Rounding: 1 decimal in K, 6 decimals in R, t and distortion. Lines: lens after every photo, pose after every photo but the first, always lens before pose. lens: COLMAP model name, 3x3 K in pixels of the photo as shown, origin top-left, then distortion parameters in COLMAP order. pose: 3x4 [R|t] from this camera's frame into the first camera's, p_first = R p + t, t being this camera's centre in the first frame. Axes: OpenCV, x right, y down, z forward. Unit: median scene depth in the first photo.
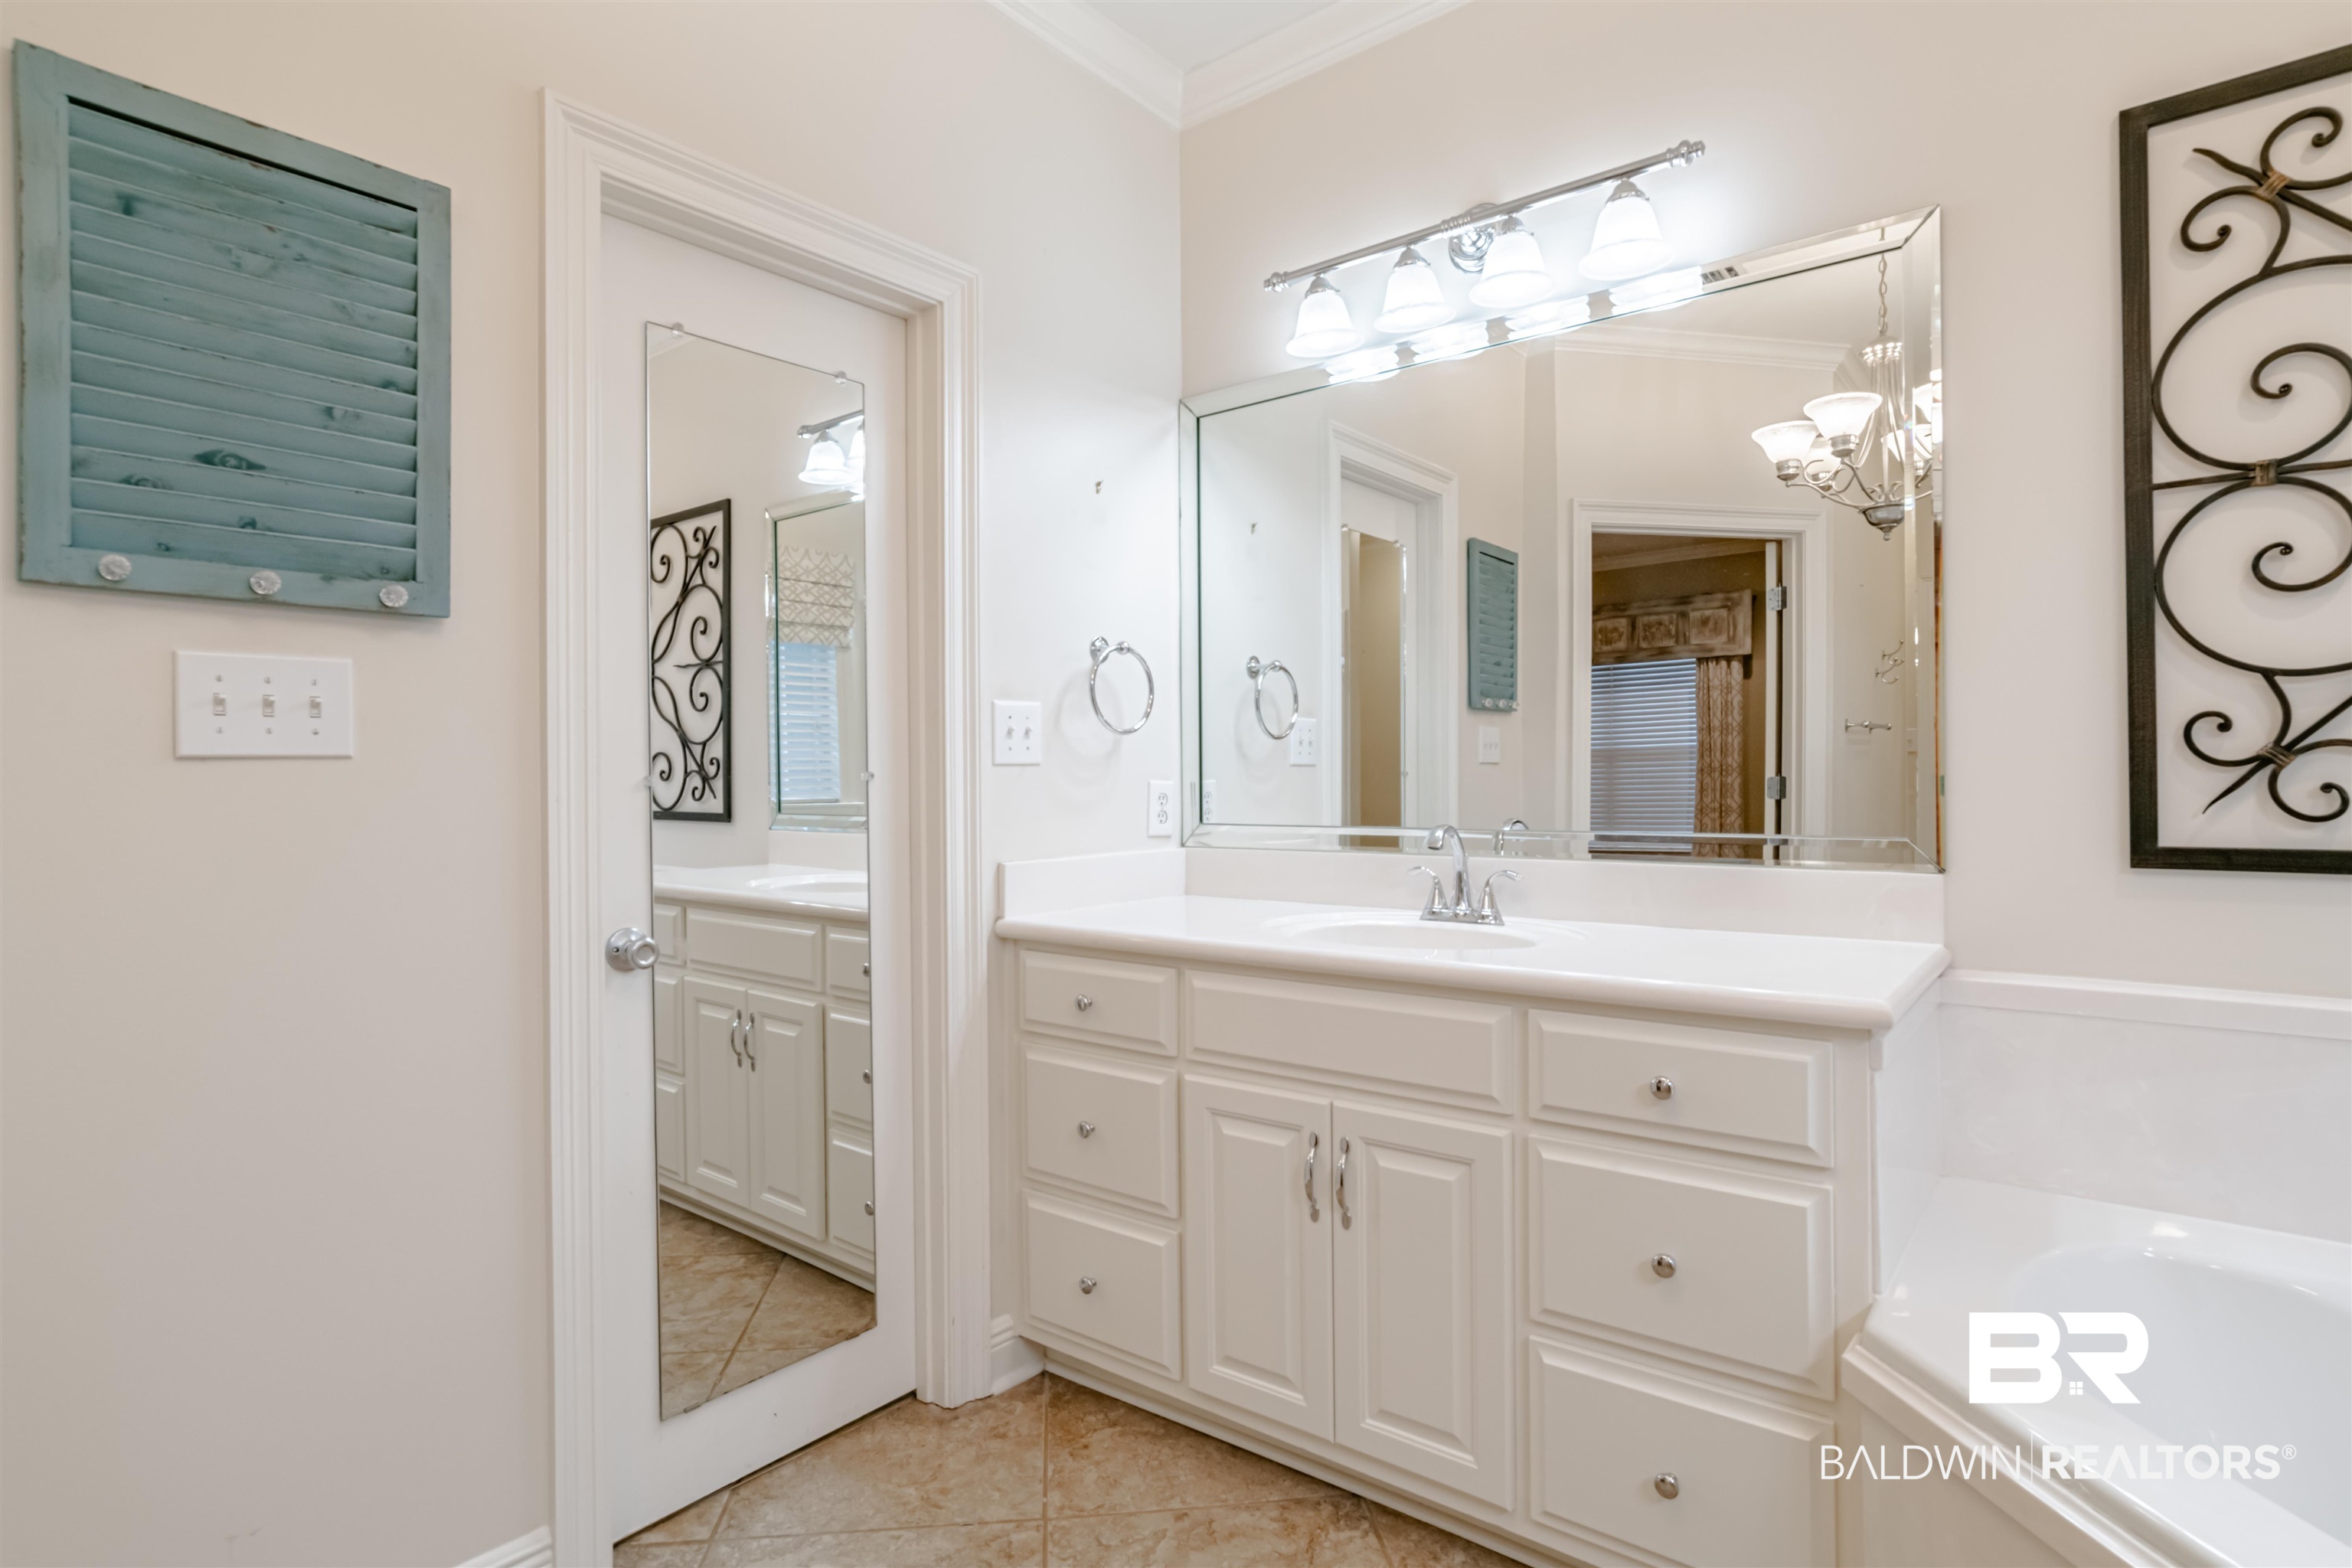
lens RADIAL K [[1196.5, 0, 1190.9], [0, 1196.5, 775.7], [0, 0, 1]] dist [-0.035012, 0.026809]
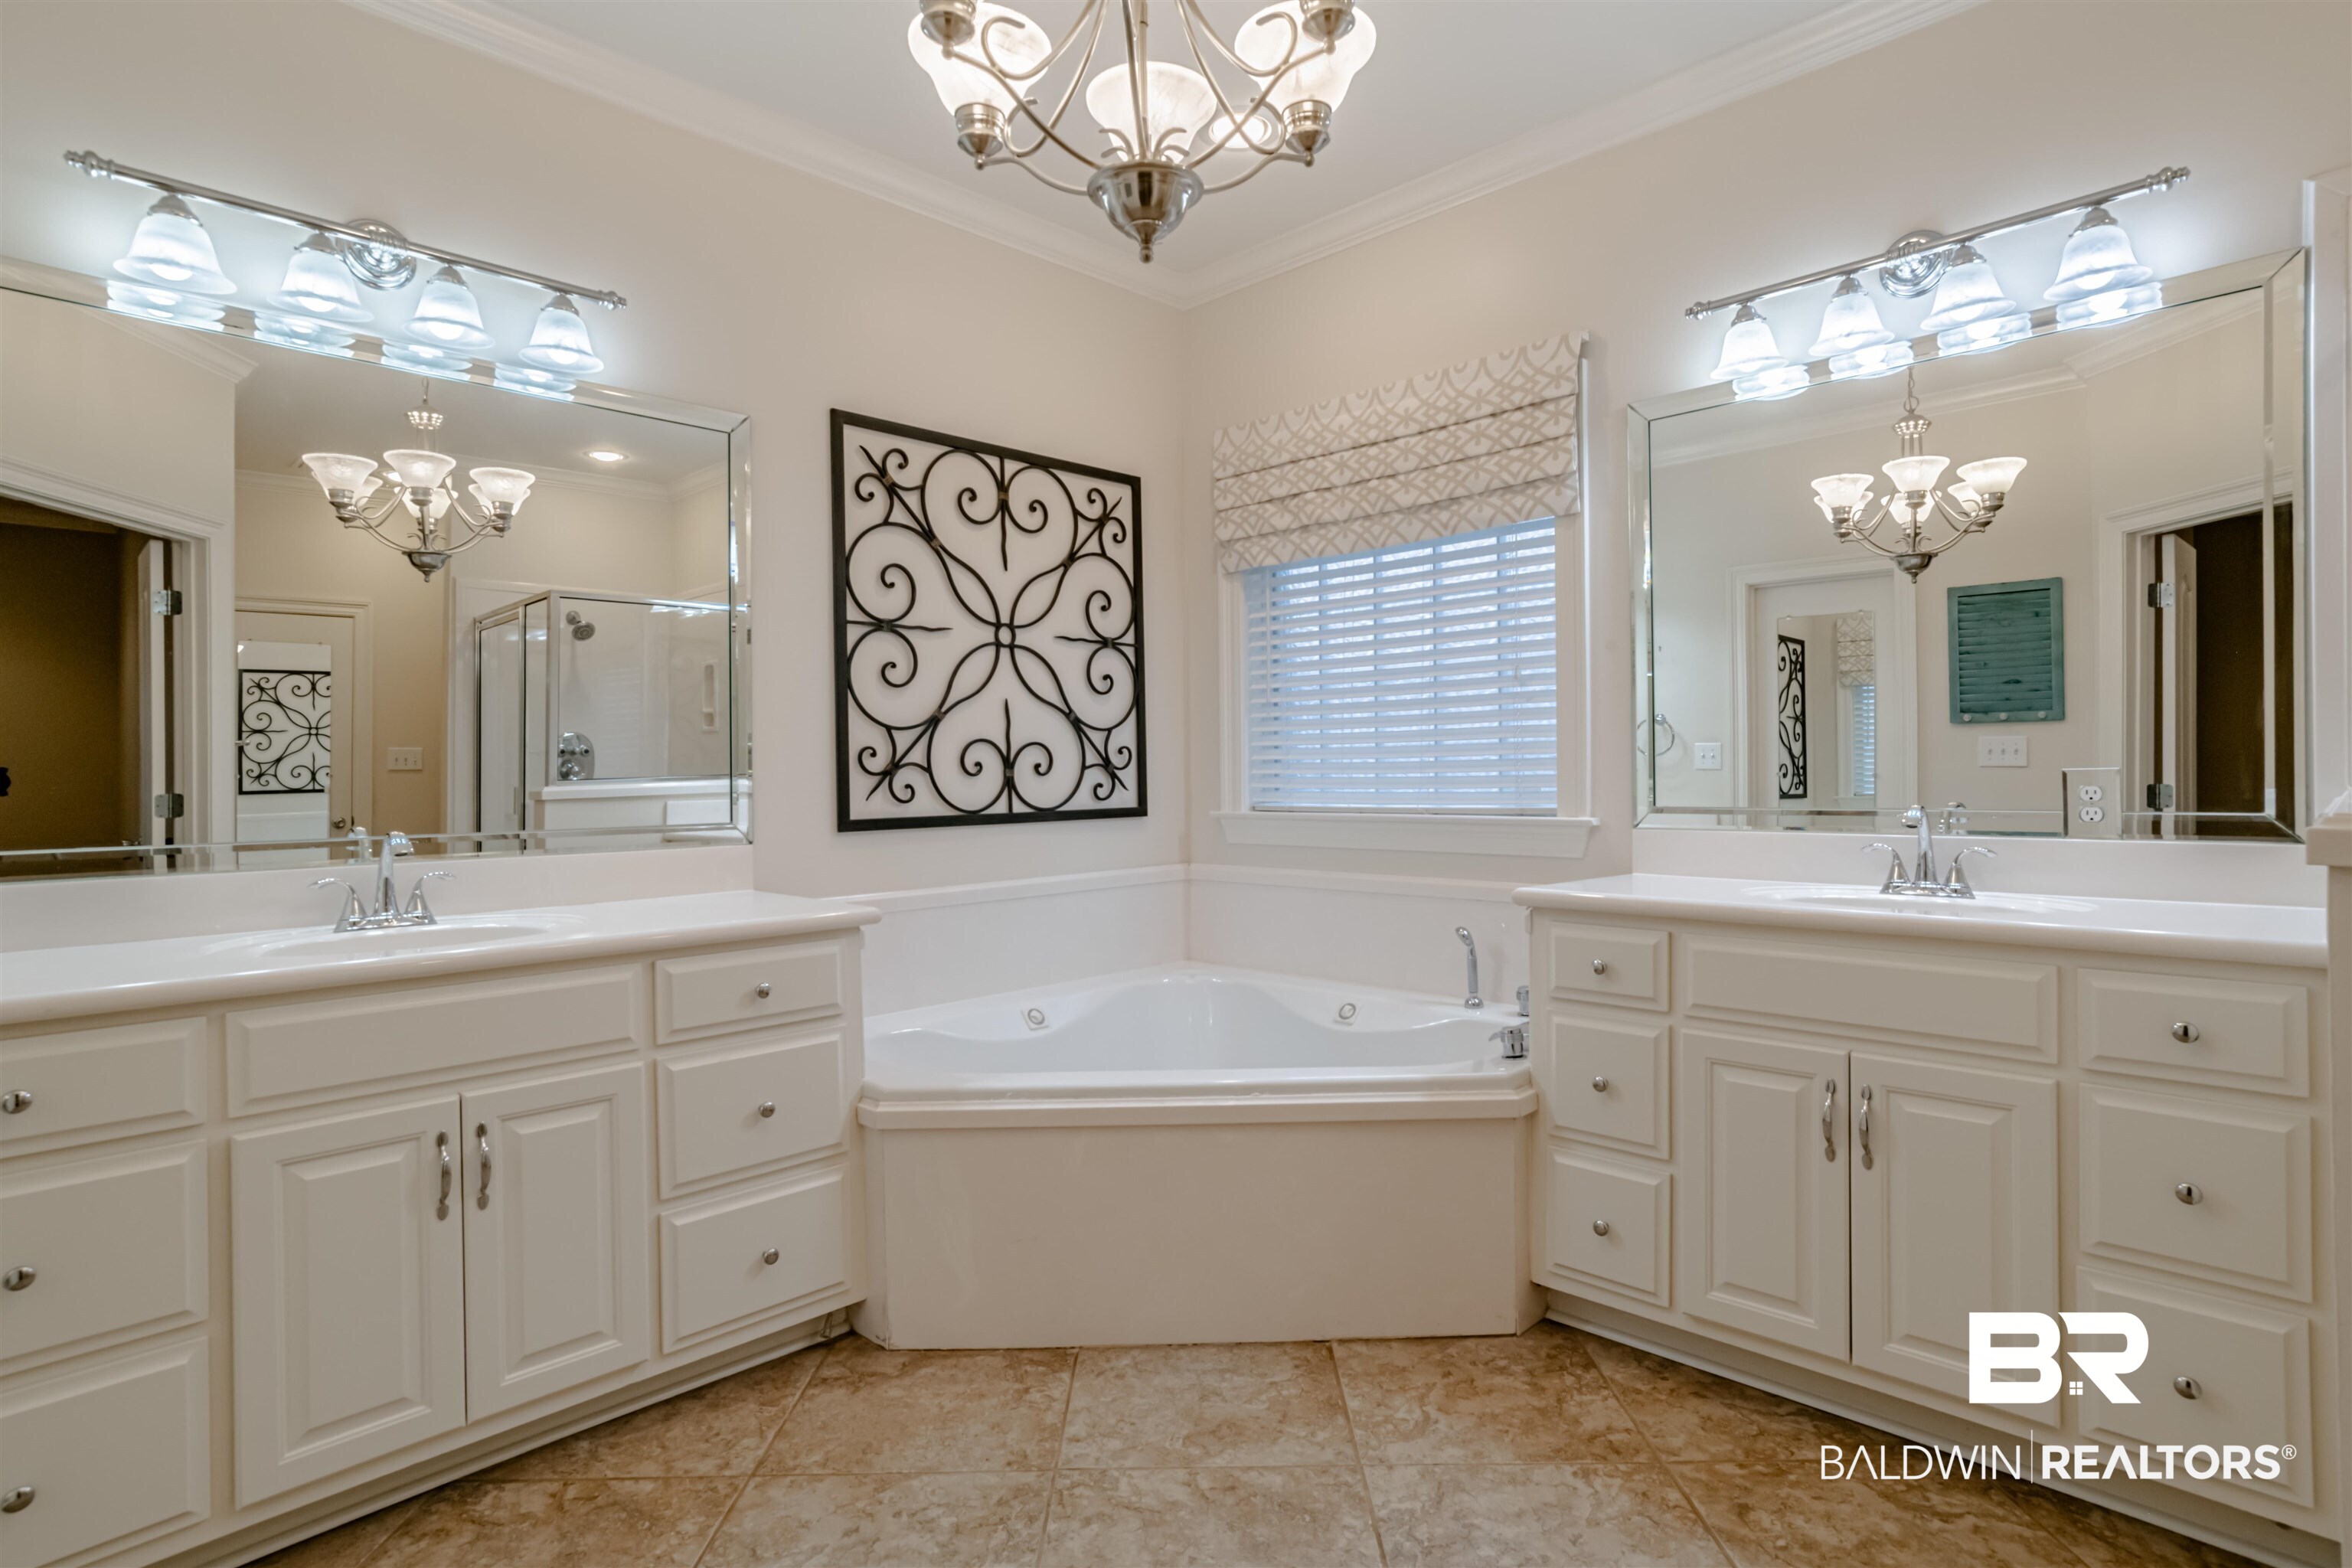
lens RADIAL K [[1196.5, 0, 1190.9], [0, 1196.5, 775.7], [0, 0, 1]] dist [-0.035012, 0.026809]
pose [[0.109533, 0.005076, 0.993970, -0.946343], [0.012916, 0.999895, -0.006529, 0.010887], [-0.993899, 0.013553, 0.109456, 0.281250]]
